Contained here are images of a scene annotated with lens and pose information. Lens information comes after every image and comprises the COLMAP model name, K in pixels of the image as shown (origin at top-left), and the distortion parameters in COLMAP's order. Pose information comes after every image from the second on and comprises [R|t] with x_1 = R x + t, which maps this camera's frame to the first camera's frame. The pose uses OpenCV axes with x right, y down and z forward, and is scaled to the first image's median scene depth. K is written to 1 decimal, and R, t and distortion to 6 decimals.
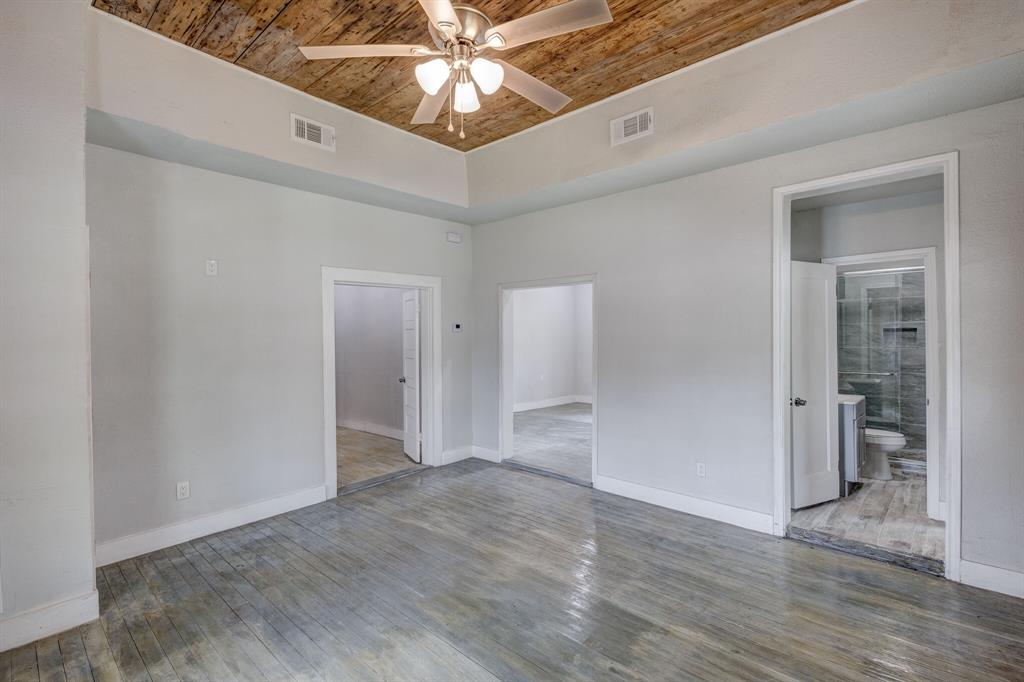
lens RADIAL K [[468.2, 0, 512.0], [0, 468.2, 341.0], [0, 0, 1]] dist [0.003207, -0.000097]
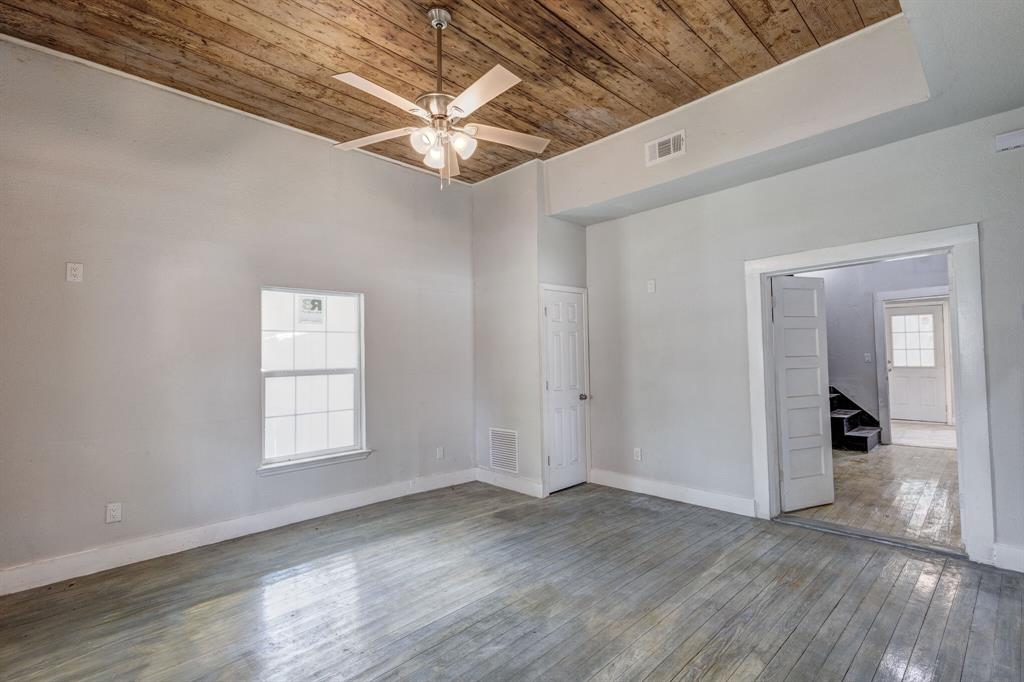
lens RADIAL K [[468.2, 0, 512.0], [0, 468.2, 341.0], [0, 0, 1]] dist [0.003207, -0.000097]
pose [[-0.080763, -0.008410, -0.996698, 0.665996], [0.018914, 0.999771, -0.009968, -0.002039], [0.996554, -0.019657, -0.080585, 0.737744]]
